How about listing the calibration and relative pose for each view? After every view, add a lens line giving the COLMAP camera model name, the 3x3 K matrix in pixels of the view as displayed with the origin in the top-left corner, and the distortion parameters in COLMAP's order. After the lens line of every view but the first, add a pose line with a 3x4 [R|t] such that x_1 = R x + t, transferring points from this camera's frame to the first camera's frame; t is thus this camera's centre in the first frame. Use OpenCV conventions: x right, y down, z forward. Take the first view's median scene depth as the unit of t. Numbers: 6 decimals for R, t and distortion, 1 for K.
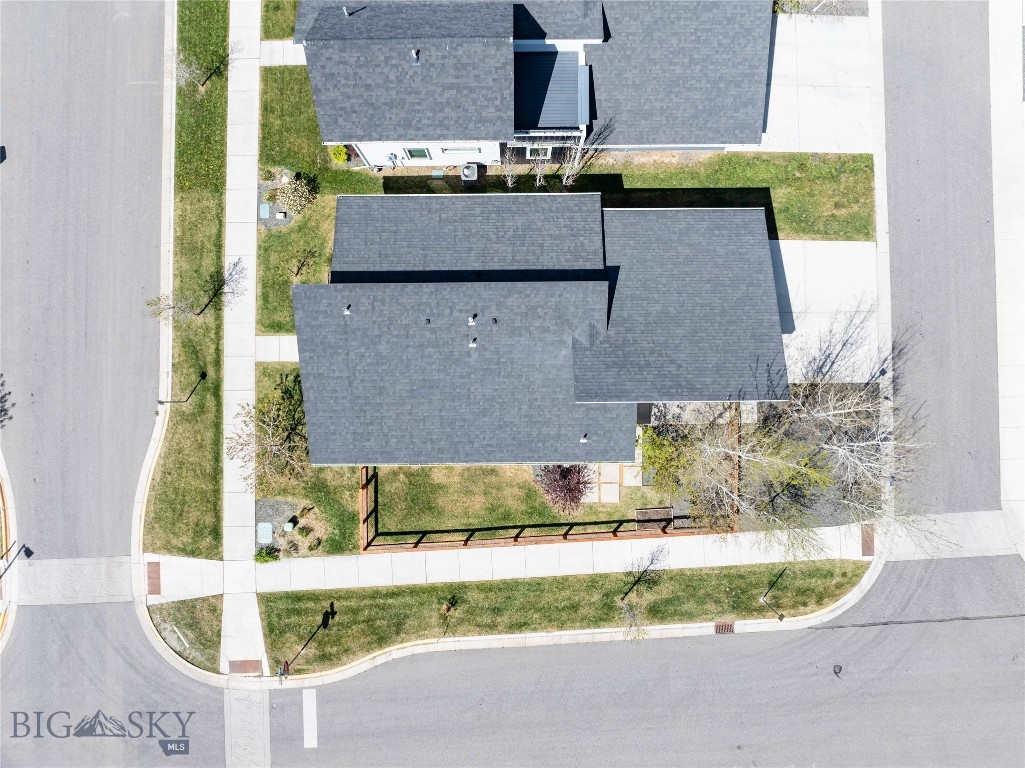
lens RADIAL K [[715.0, 0, 512.5], [0, 715.0, 384.0], [0, 0, 1]] dist [-0.053896, 0.027355]
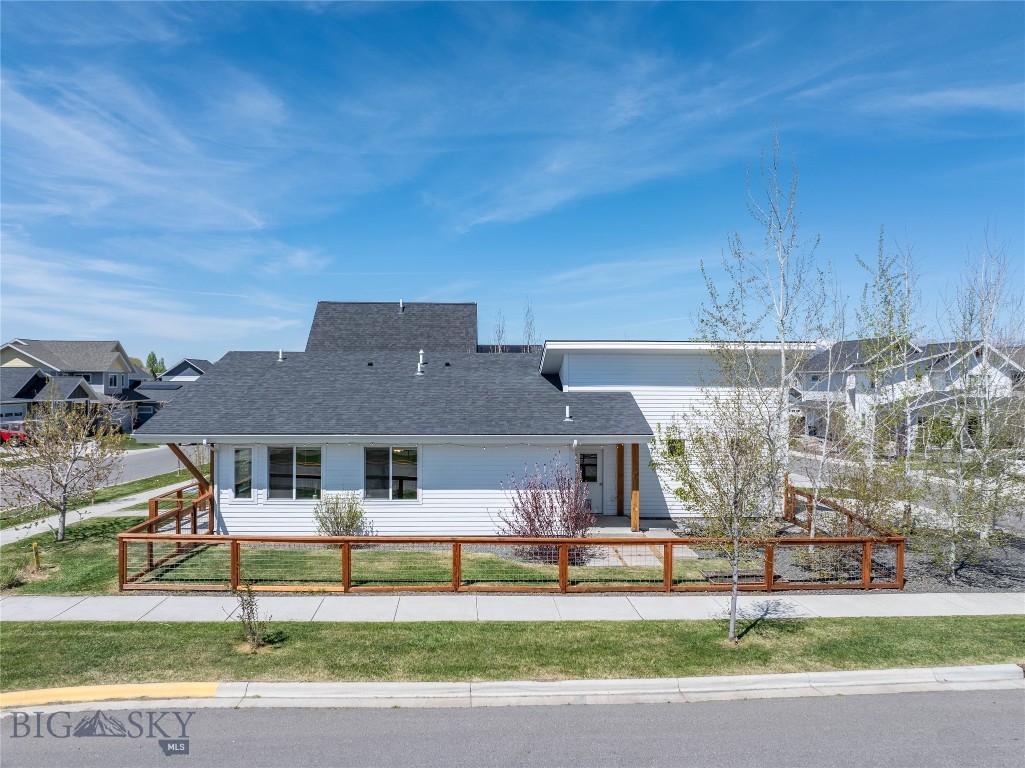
lens RADIAL K [[715.0, 0, 512.5], [0, 715.0, 384.0], [0, 0, 1]] dist [-0.053896, 0.027355]
pose [[0.999644, 0.009834, 0.024801, 0.027785], [0.024462, 0.033220, -0.999149, 0.670491], [-0.010649, 0.999400, 0.032968, 0.853713]]
